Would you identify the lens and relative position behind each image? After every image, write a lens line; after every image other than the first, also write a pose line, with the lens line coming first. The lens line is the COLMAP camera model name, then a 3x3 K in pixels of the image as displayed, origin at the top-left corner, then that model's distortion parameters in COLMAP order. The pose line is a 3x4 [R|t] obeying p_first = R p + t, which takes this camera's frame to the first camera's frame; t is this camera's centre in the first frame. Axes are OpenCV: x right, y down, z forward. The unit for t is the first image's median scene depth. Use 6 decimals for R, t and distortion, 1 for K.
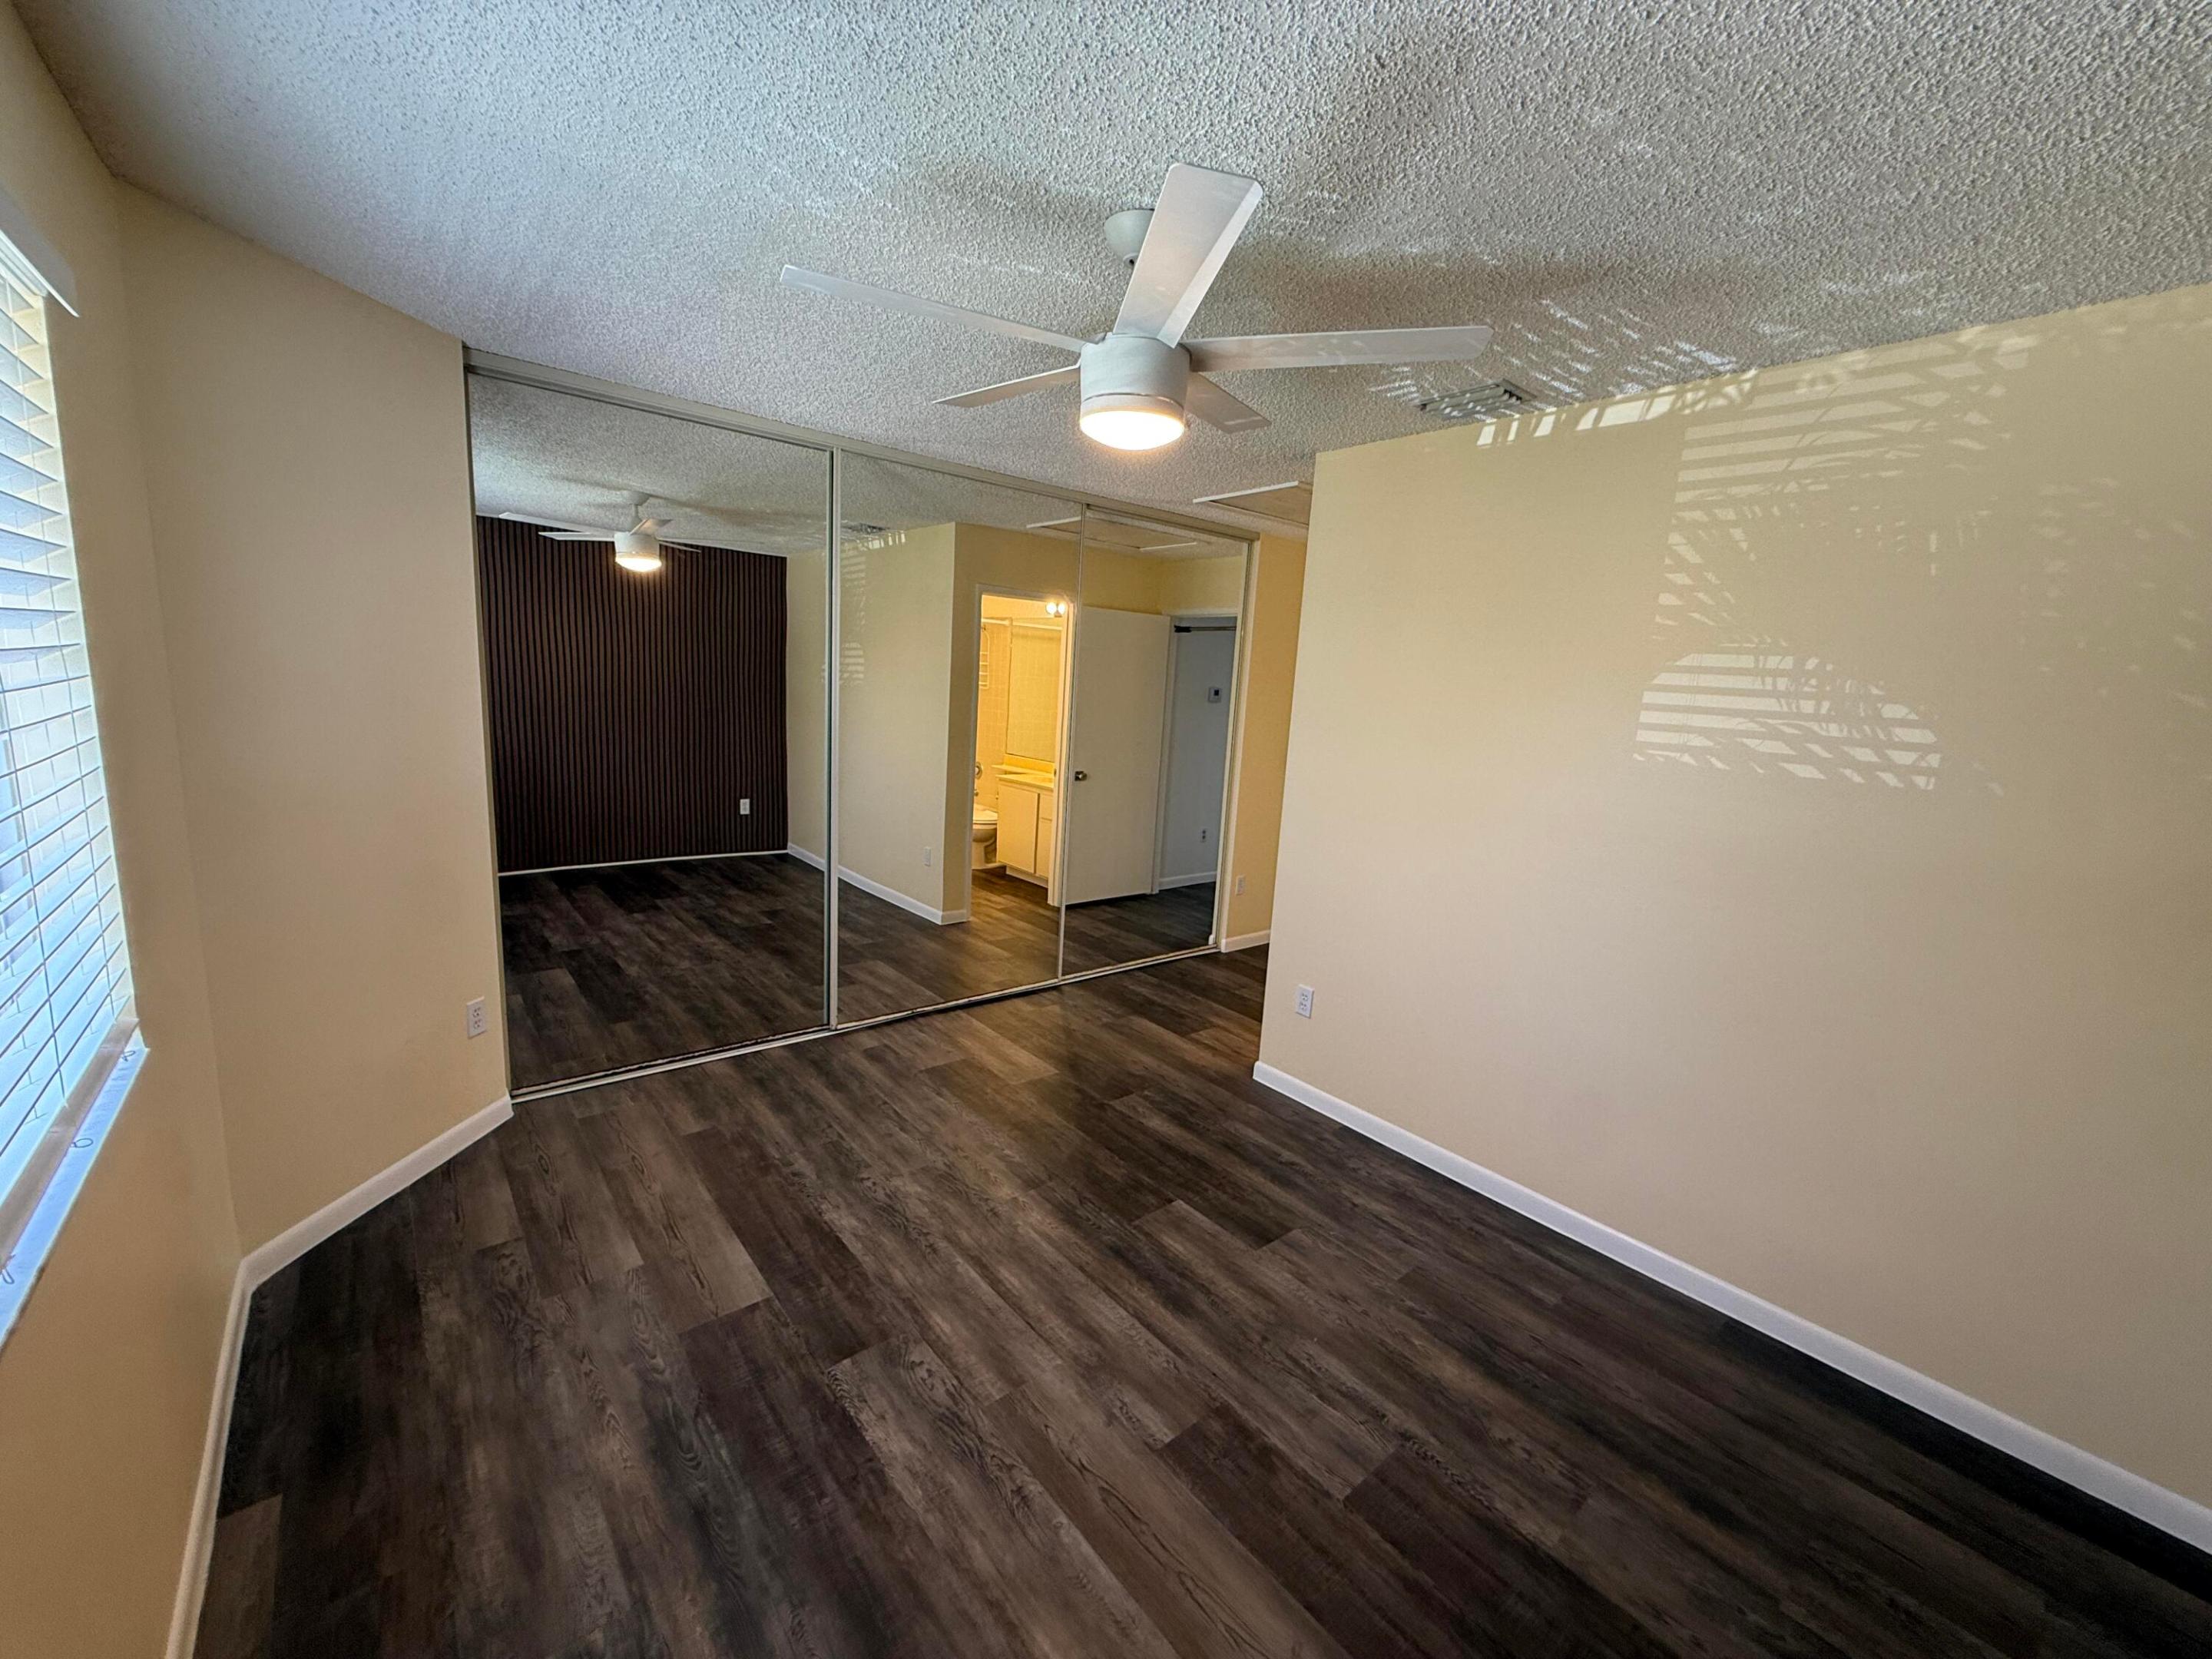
lens RADIAL K [[877.0, 0, 1106.0], [0, 877.0, 829.5], [0, 0, 1]] dist [-0.005331, 0.000505]
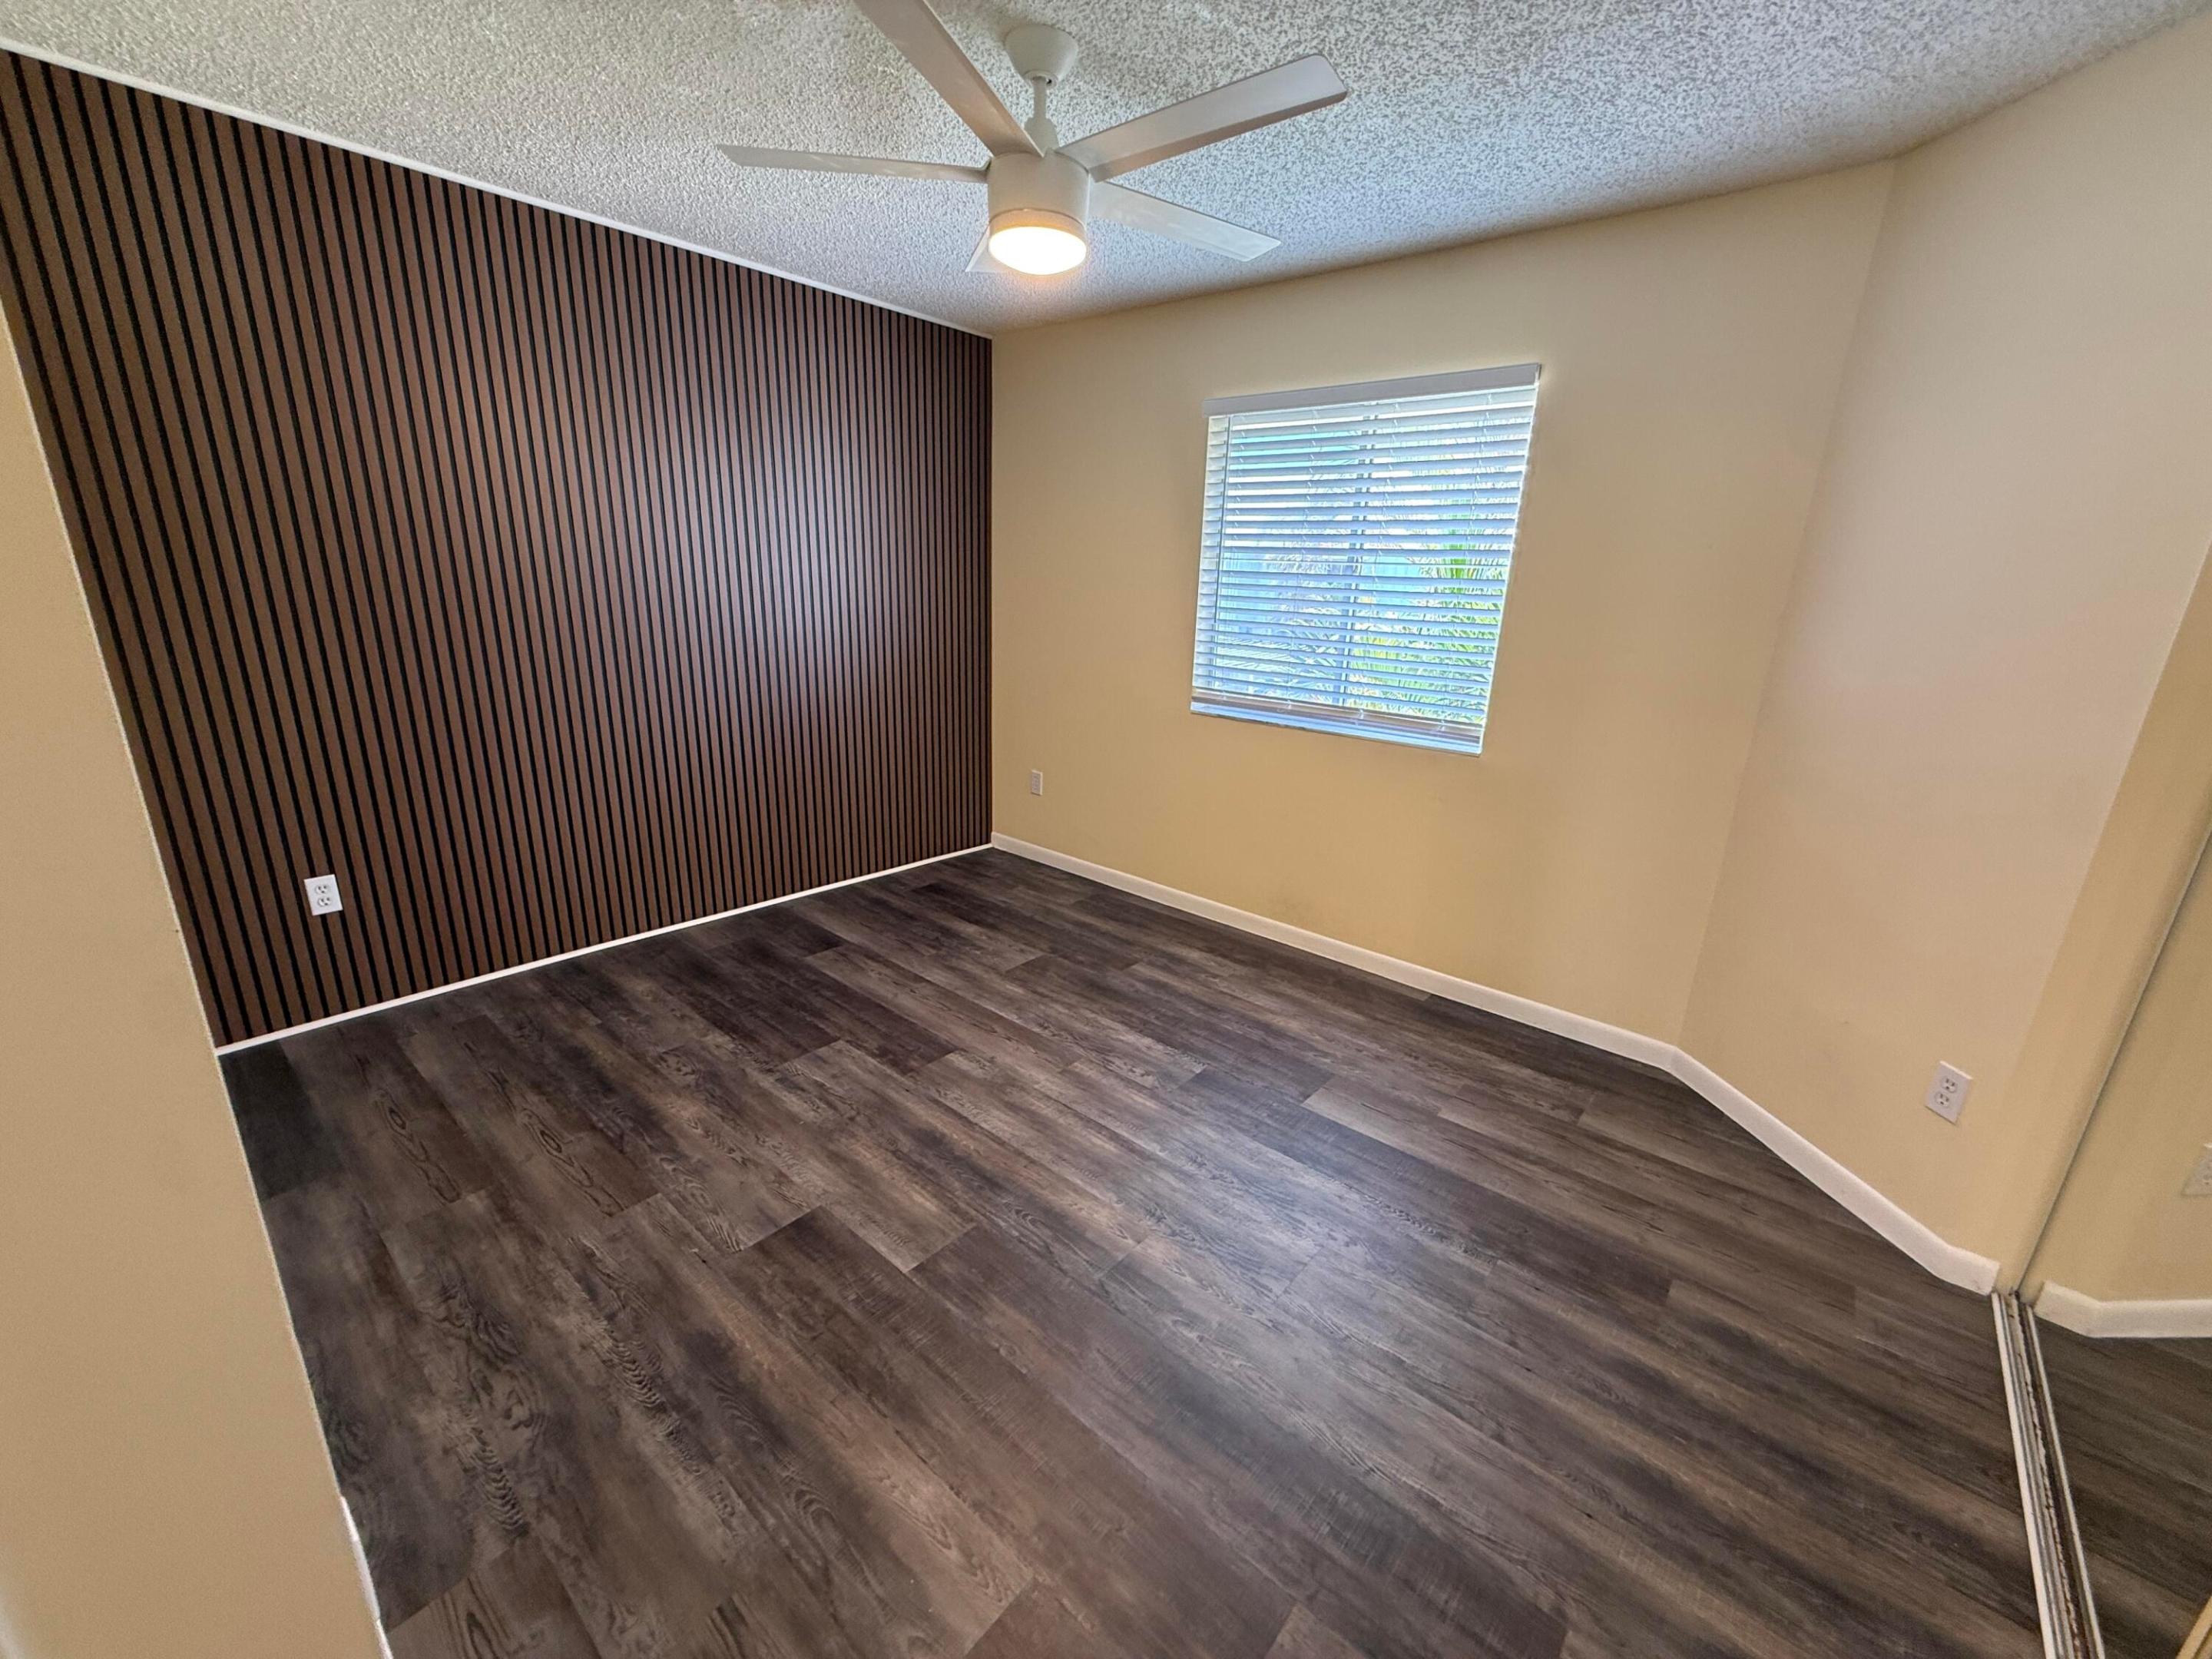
lens RADIAL K [[877.0, 0, 1106.0], [0, 877.0, 829.5], [0, 0, 1]] dist [-0.005331, 0.000505]
pose [[-0.981011, -0.045743, -0.188483, 0.091155], [-0.123674, 0.896129, 0.426212, -0.231793], [0.149409, 0.441429, -0.884770, 1.795062]]
